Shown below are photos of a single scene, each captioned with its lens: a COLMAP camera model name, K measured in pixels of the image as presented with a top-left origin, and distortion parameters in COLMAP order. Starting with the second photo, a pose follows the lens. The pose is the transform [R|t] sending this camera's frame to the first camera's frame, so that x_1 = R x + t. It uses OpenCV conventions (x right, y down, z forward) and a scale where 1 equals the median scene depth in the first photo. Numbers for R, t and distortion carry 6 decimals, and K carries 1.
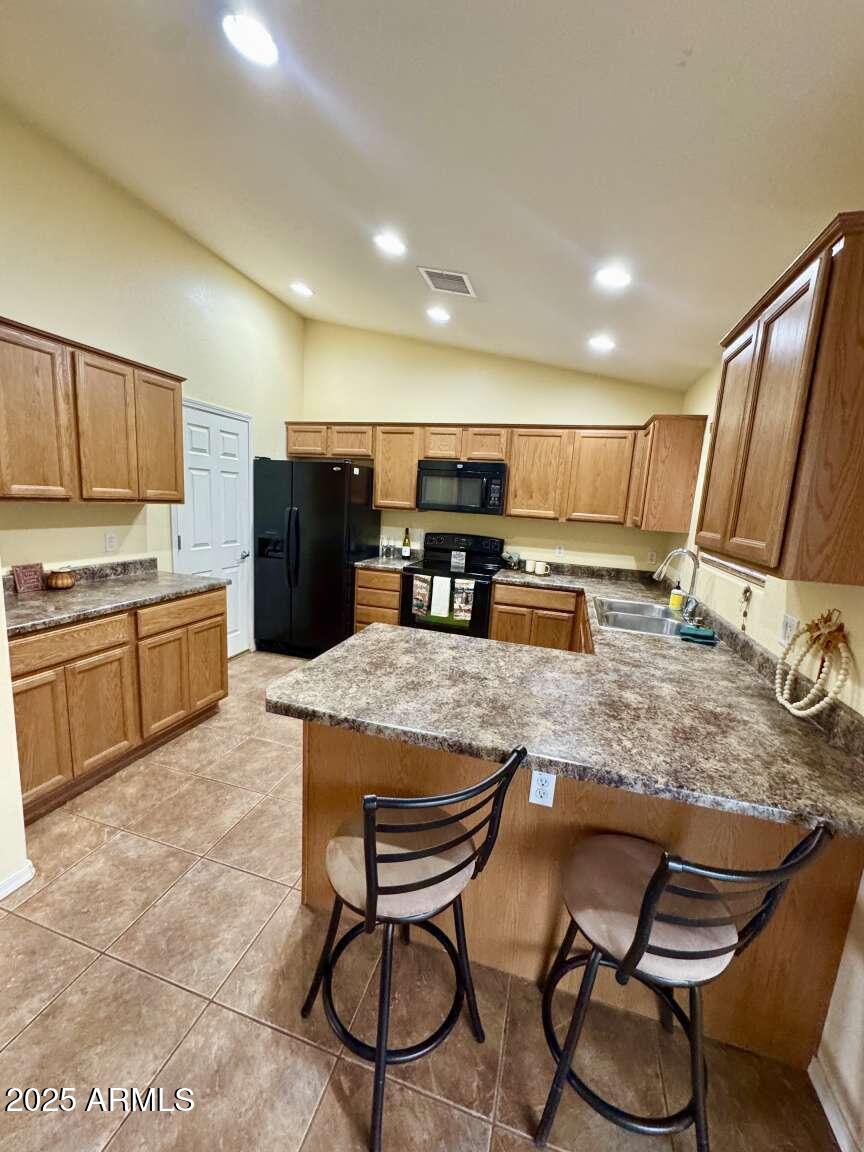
lens RADIAL K [[457.7, 0, 430.8], [0, 457.7, 578.6], [0, 0, 1]] dist [-0.002035, 0.000358]
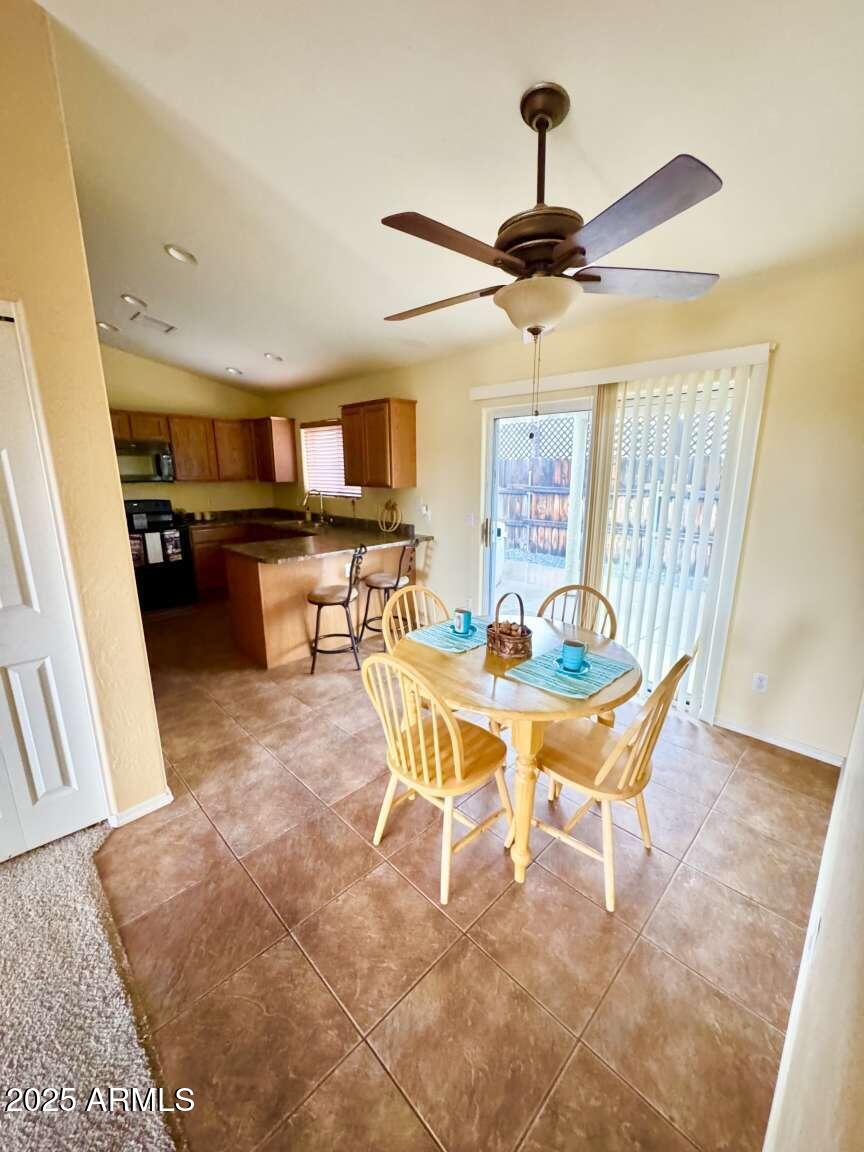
lens RADIAL K [[458.0, 0, 432.7], [0, 458.0, 574.8], [0, 0, 1]] dist [-0.001695, -0.000024]
pose [[0.476164, -0.256771, 0.841033, -0.937215], [0.180684, 0.964580, 0.192193, 0.008388], [-0.860594, 0.060446, 0.505693, -0.449161]]
